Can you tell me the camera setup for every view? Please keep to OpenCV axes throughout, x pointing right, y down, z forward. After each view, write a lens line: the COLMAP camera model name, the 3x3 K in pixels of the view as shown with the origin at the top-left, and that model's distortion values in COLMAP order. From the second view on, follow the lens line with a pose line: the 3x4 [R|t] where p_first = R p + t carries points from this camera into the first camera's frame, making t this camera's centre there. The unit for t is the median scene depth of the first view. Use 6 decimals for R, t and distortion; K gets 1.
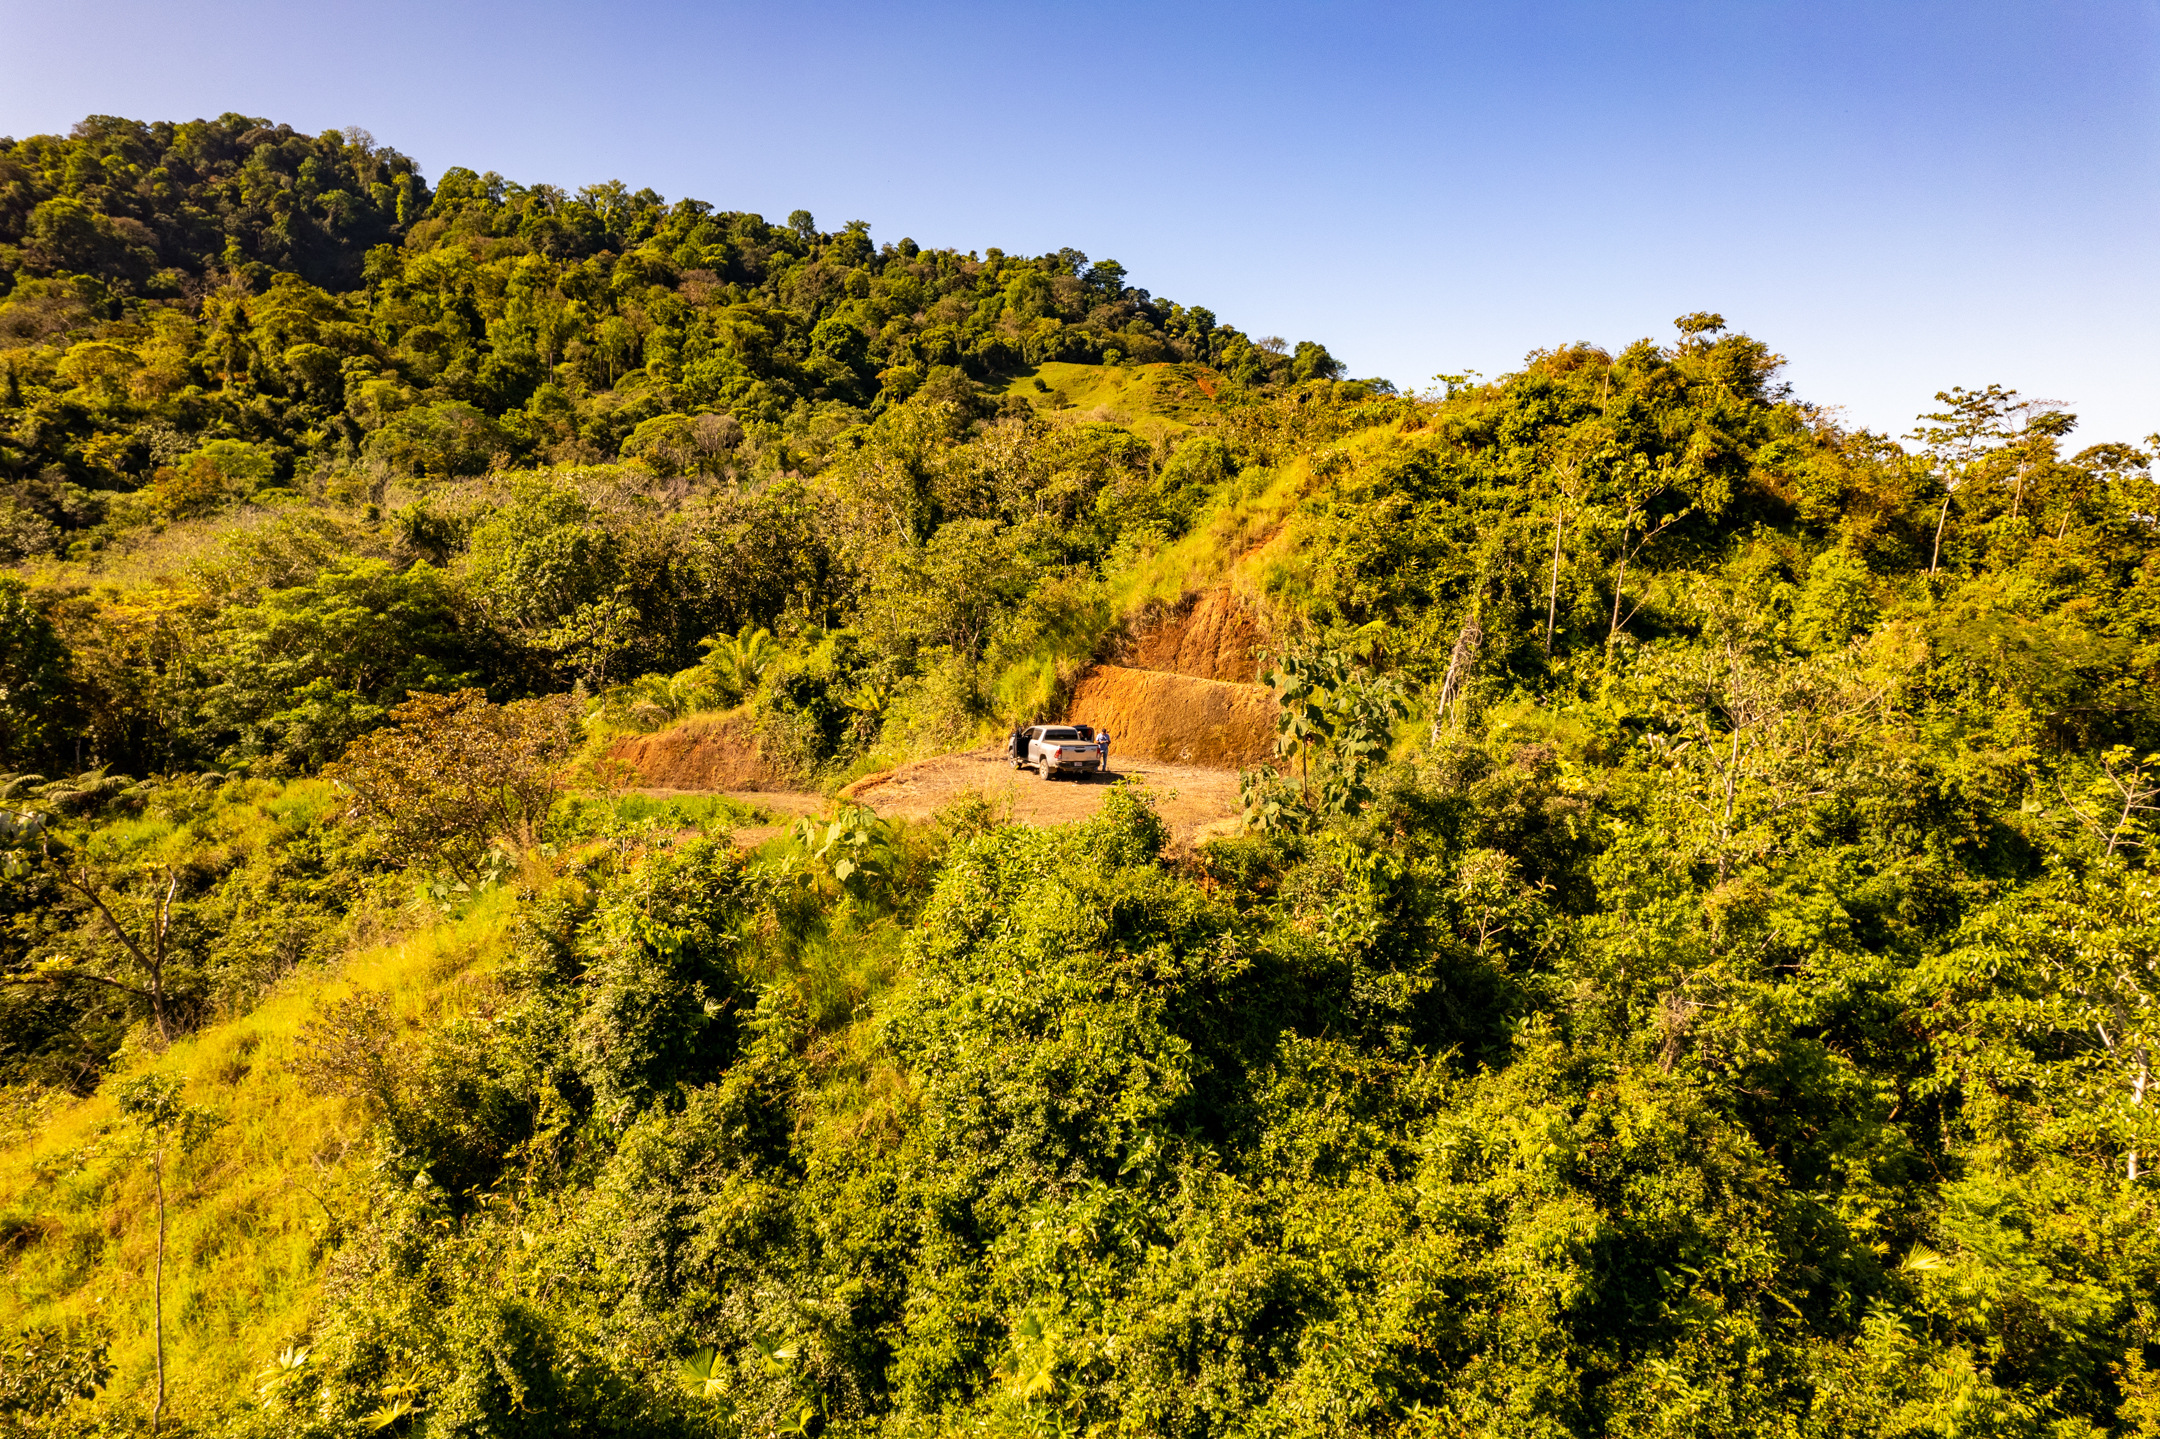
lens RADIAL K [[1380.9, 0, 1076.1], [0, 1380.9, 729.7], [0, 0, 1]] dist [-0.080835, 0.074758]
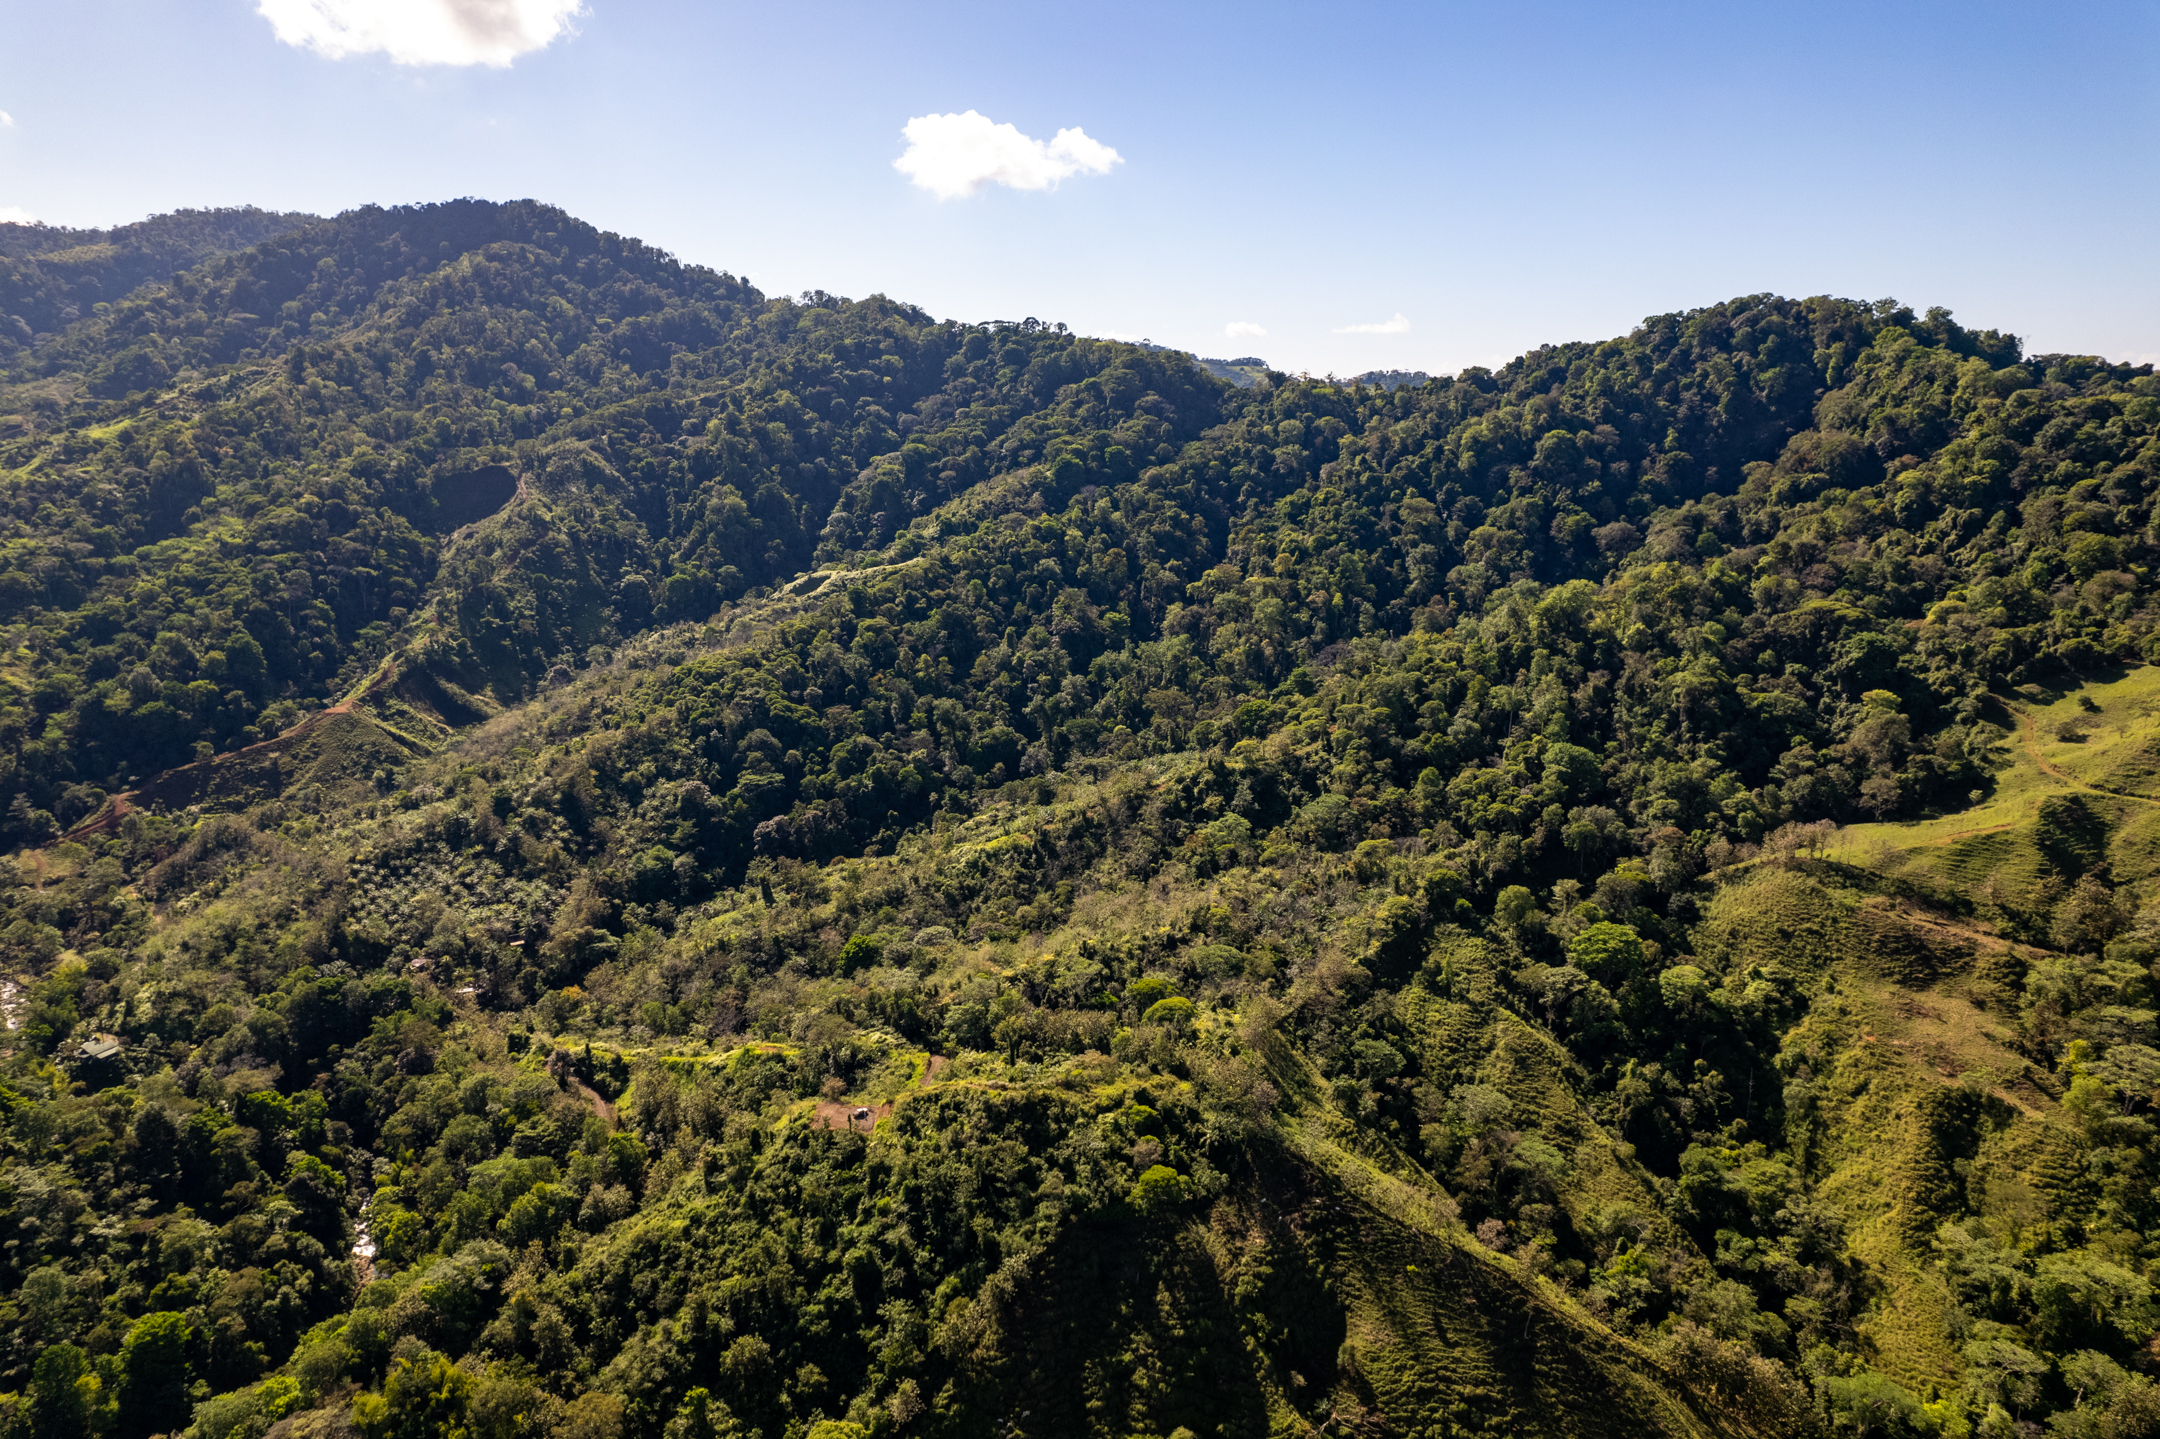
lens RADIAL K [[1380.9, 0, 1076.1], [0, 1380.9, 729.7], [0, 0, 1]] dist [-0.080835, 0.074758]
pose [[0.352269, 0.216400, -0.910537, 0.602008], [-0.112754, 0.975628, 0.188248, -0.317870], [0.929082, 0.036352, 0.368083, -0.077362]]
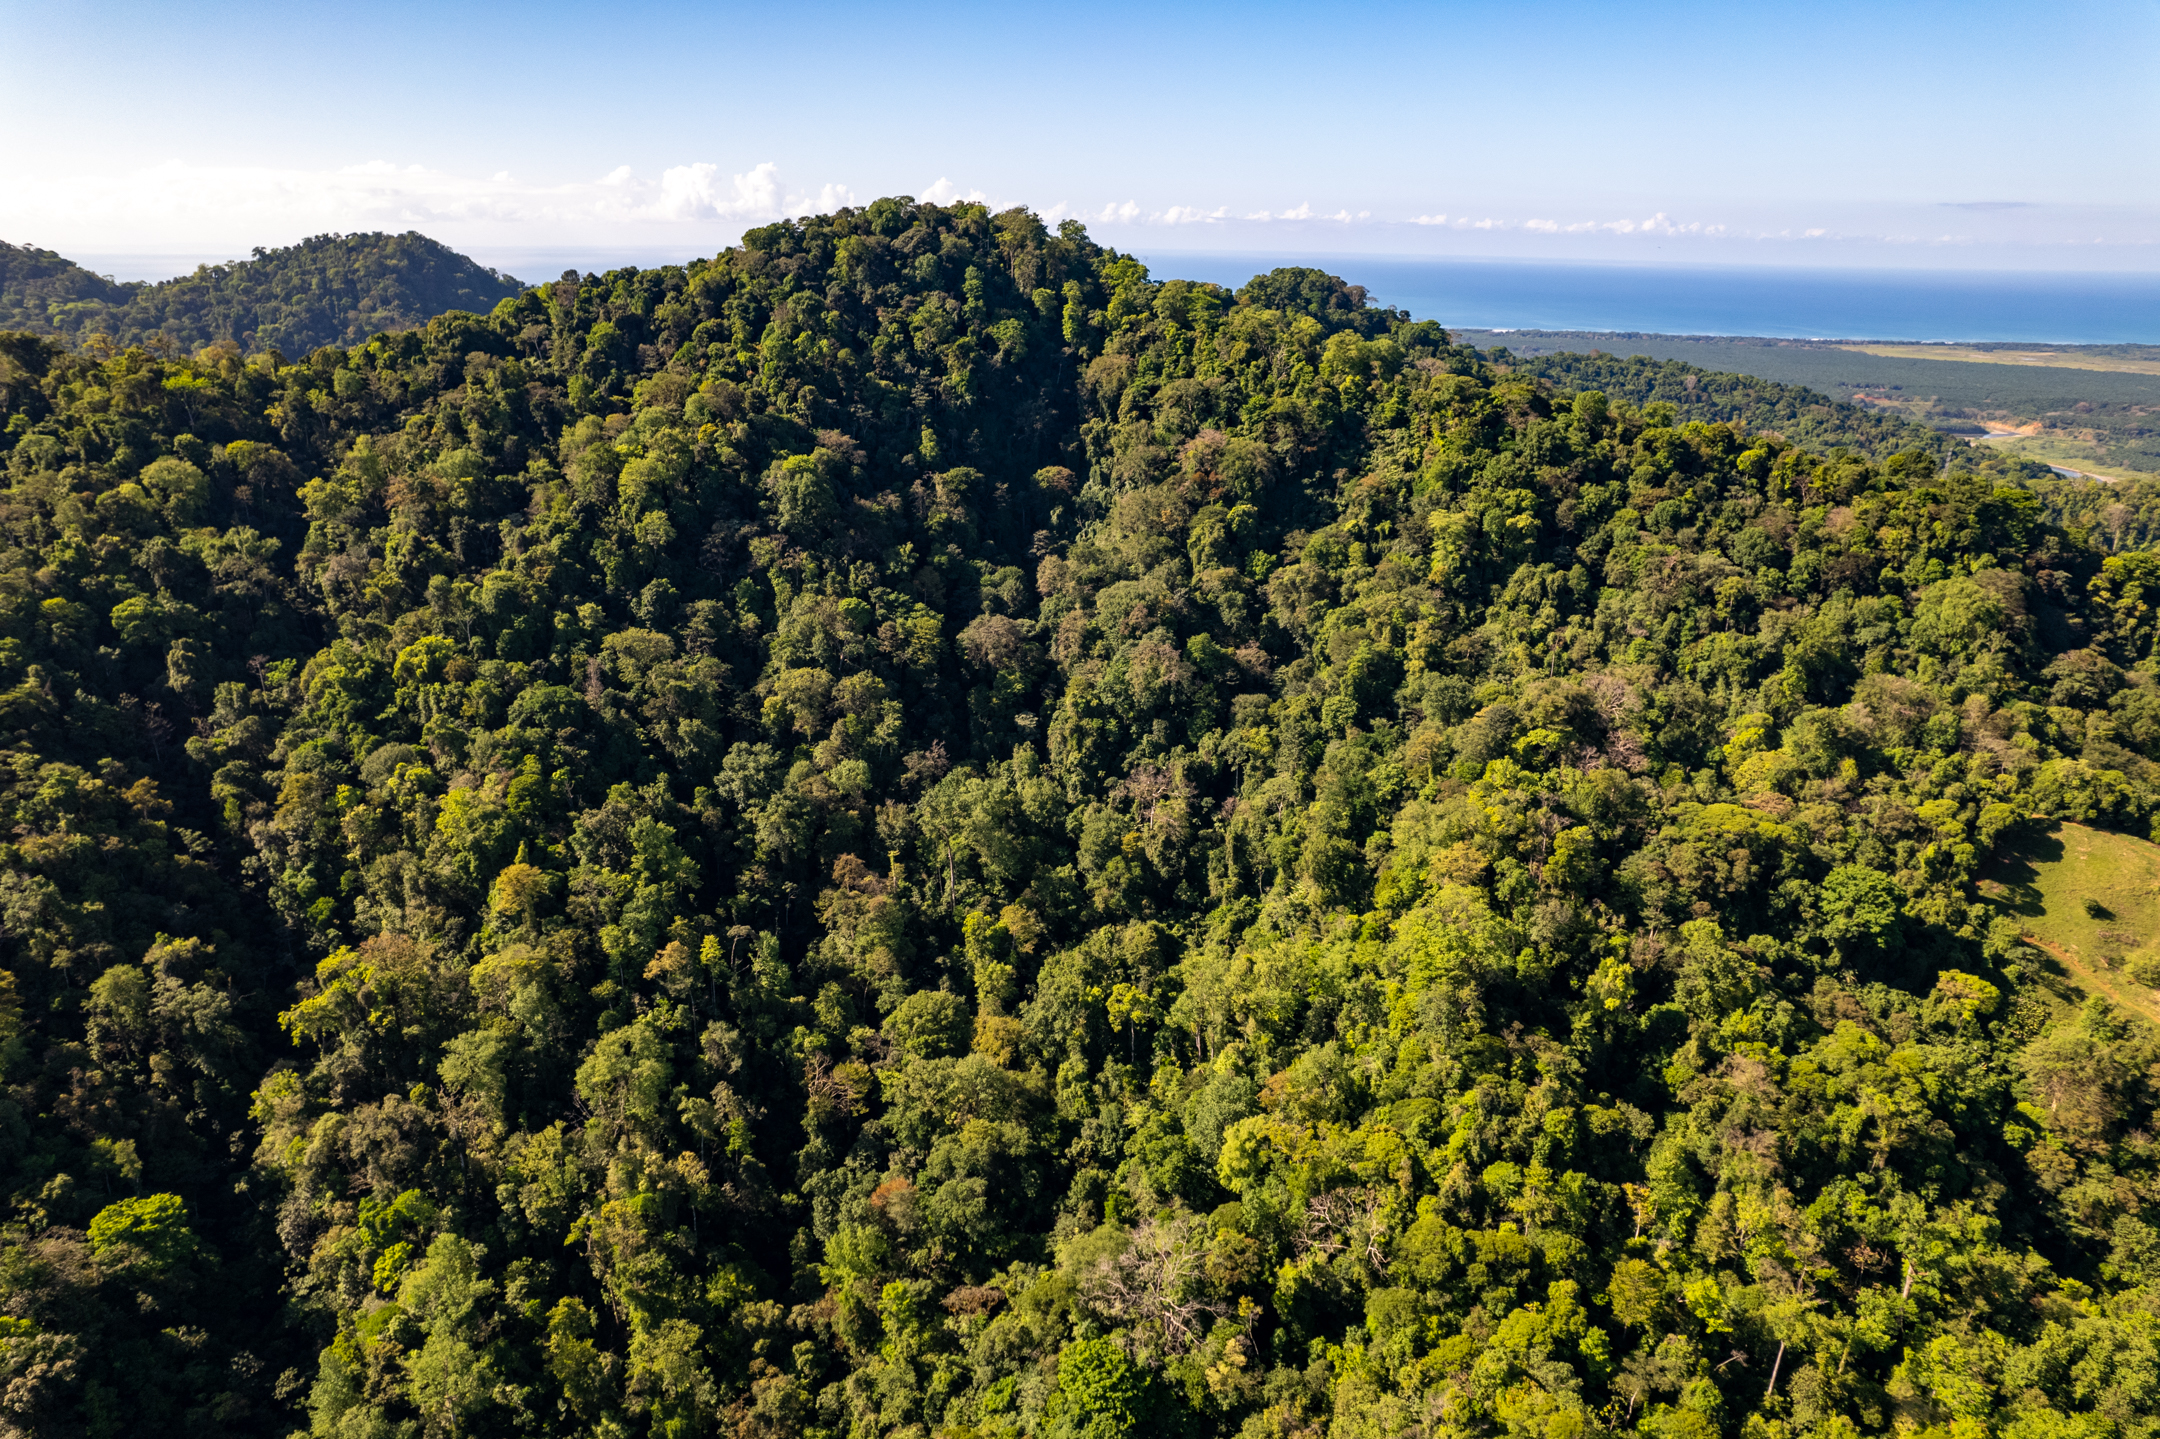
lens RADIAL K [[1378.8, 0, 1075.1], [0, 1378.8, 736.2], [0, 0, 1]] dist [-0.088880, 0.084709]
pose [[0.969591, 0.086312, -0.229007, -0.384570], [-0.030813, 0.971351, 0.235643, -0.471754], [0.242785, -0.221421, 0.944473, 0.172168]]
